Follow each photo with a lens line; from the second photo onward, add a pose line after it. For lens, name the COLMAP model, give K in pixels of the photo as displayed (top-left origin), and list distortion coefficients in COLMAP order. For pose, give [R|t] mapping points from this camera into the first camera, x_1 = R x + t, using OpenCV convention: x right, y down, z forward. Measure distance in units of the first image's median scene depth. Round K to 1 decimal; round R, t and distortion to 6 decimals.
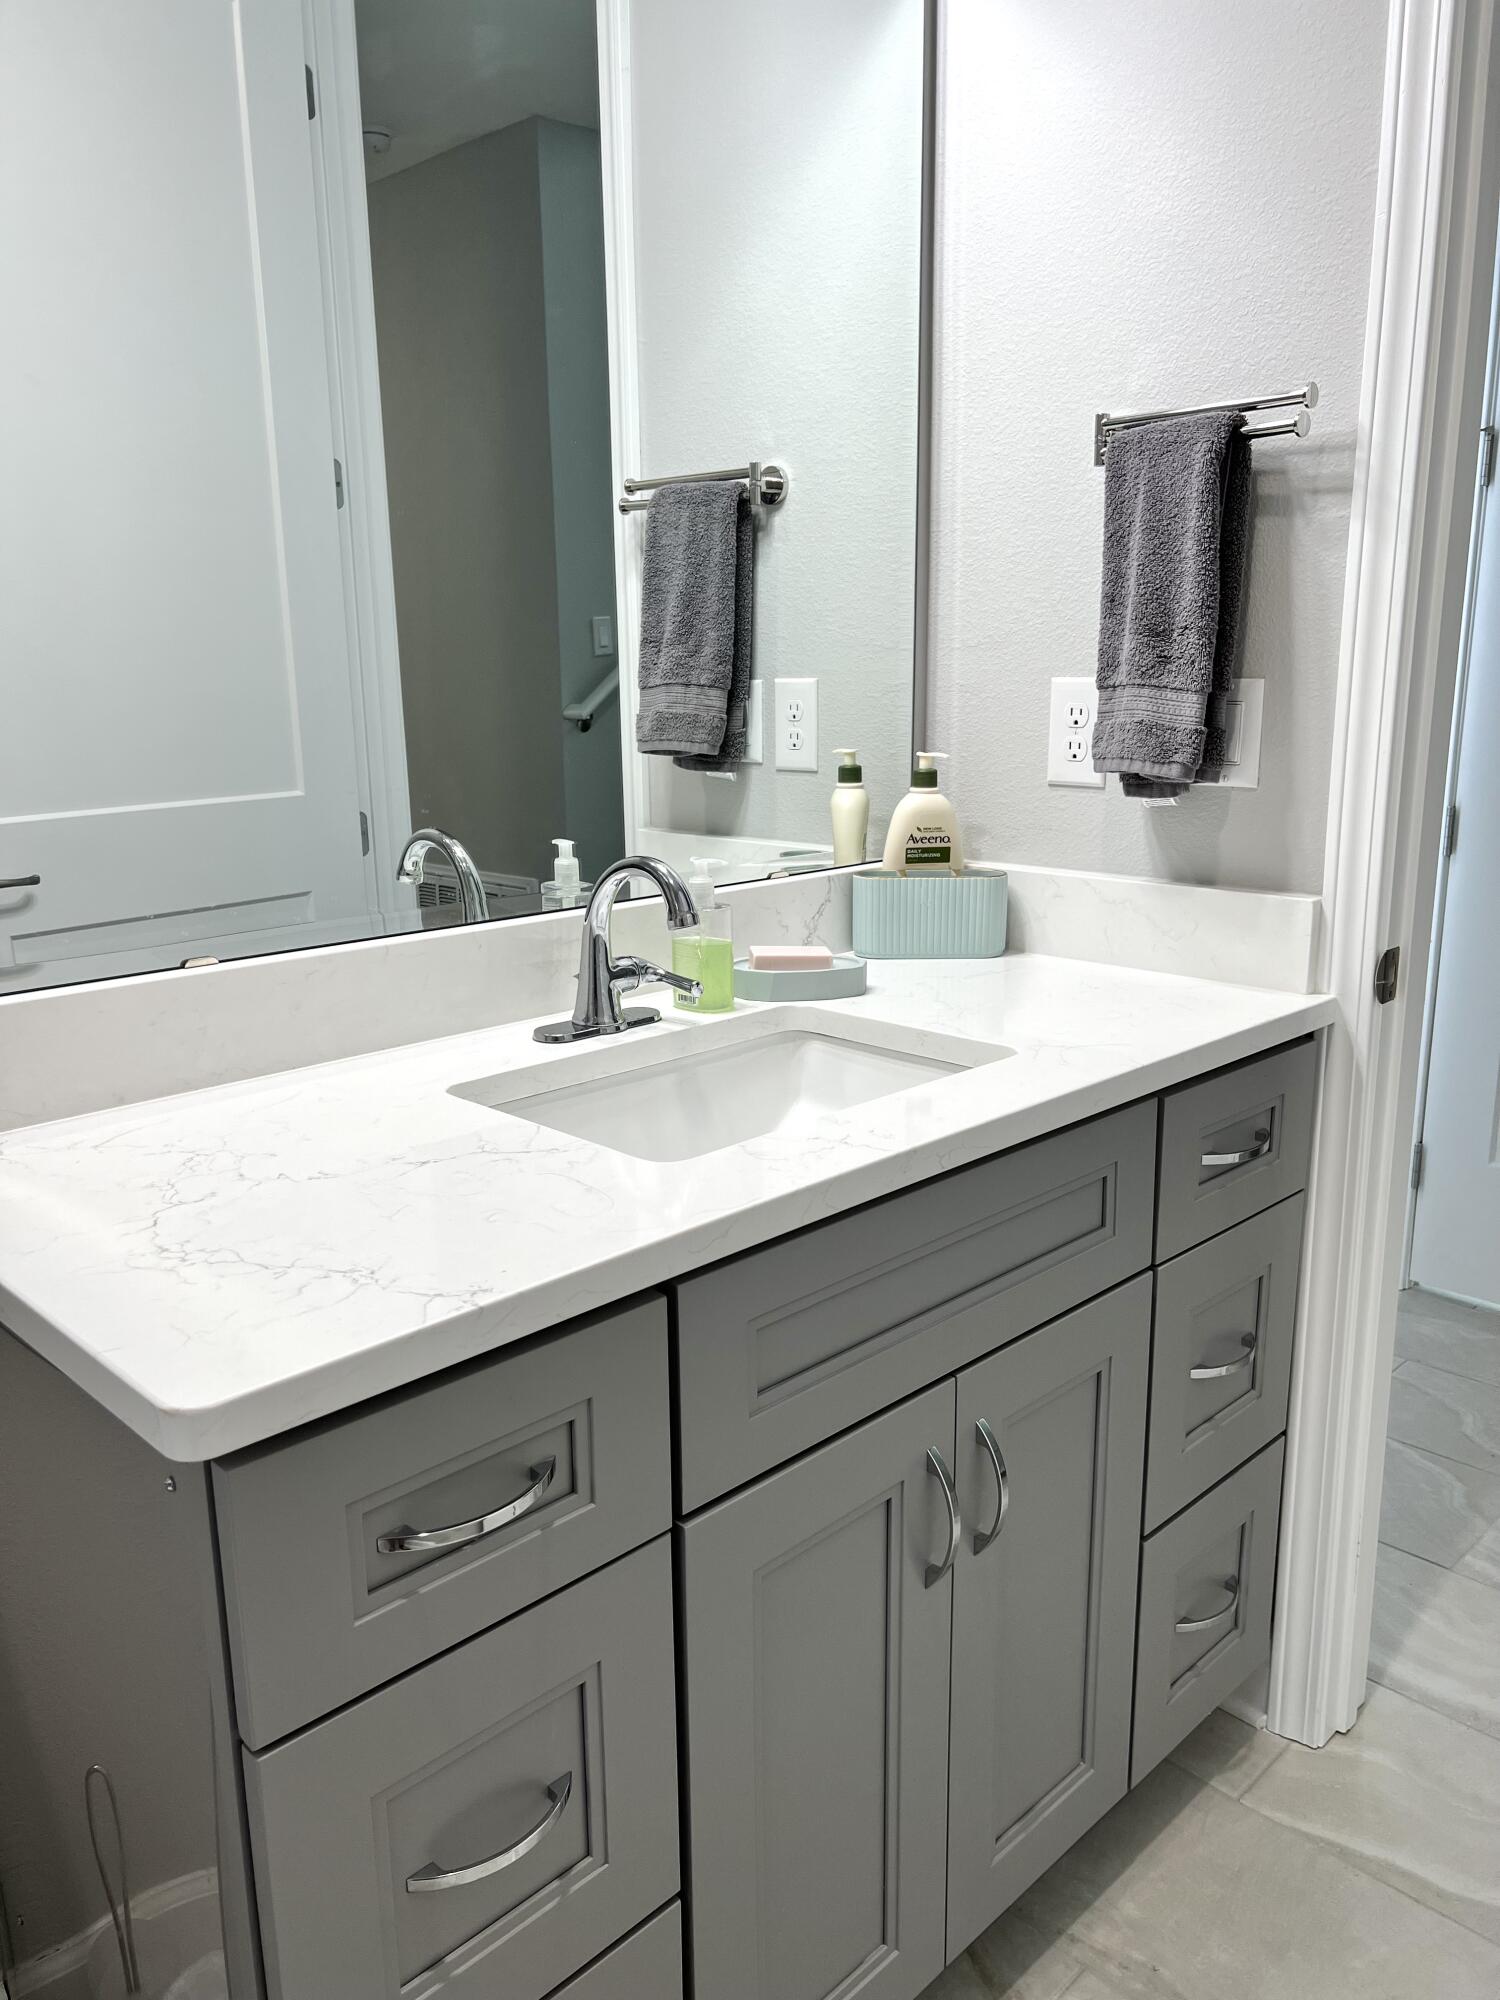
lens RADIAL K [[1492.1, 0, 748.6], [0, 1492.1, 1038.6], [0, 0, 1]] dist [0.128494, -0.175281]
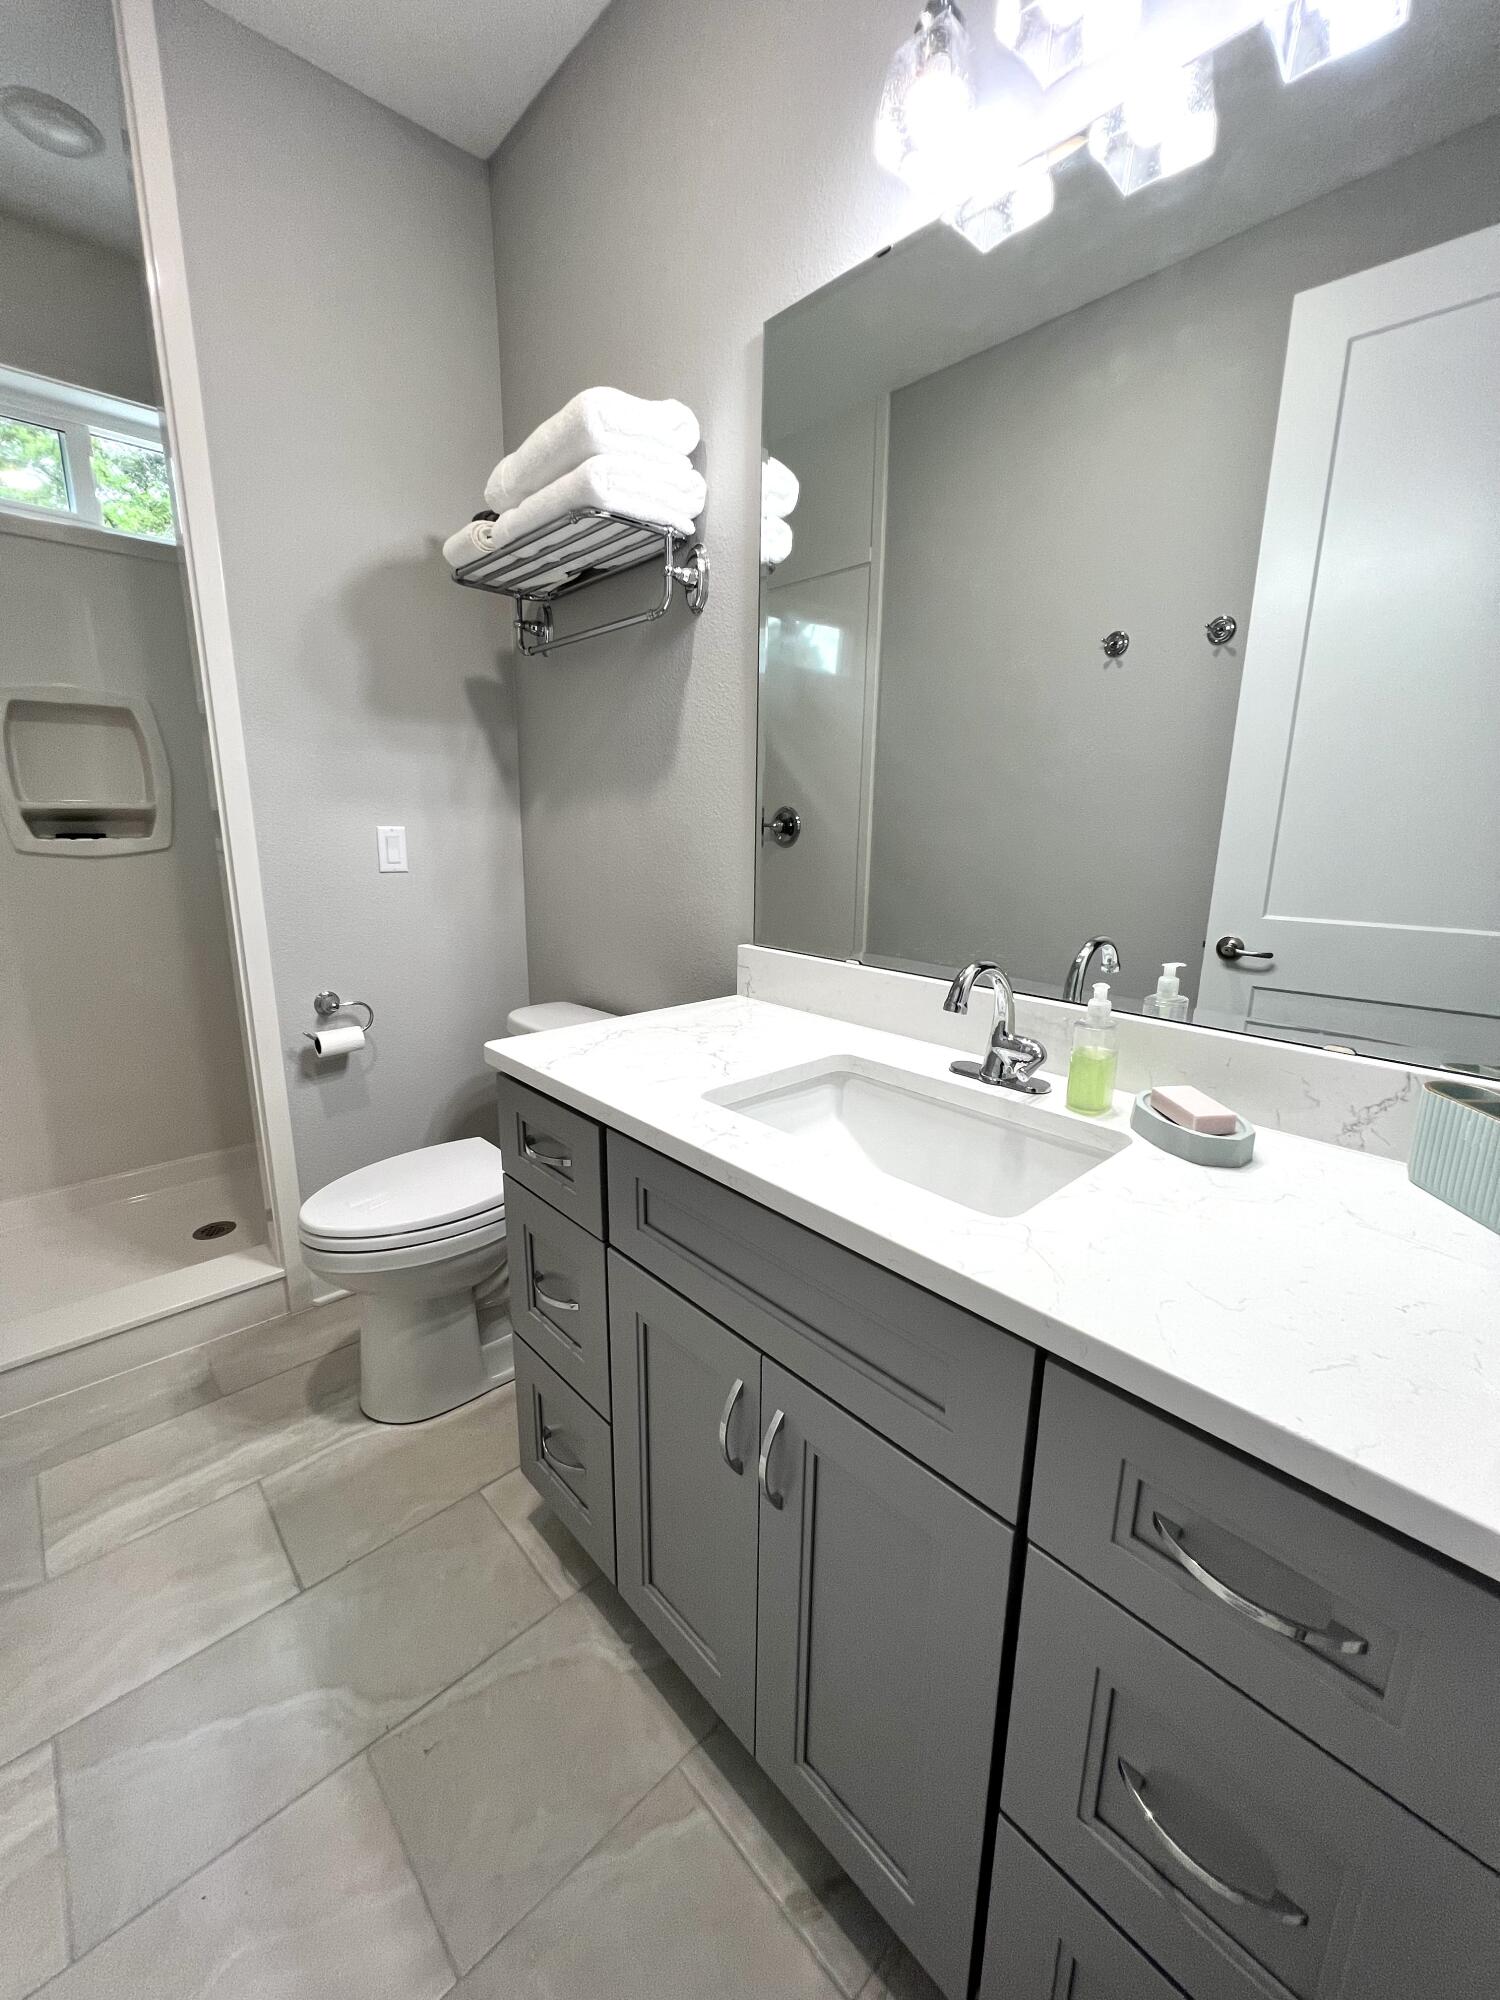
lens RADIAL K [[809.0, 0, 750.0], [0, 809.0, 1000.0], [0, 0, 1]] dist [0.002660, 0.000933]
pose [[-0.037979, 0.237009, -0.970765, 0.659828], [-0.254021, 0.937264, 0.238767, -0.208954], [0.966453, 0.255663, 0.024609, 0.770094]]
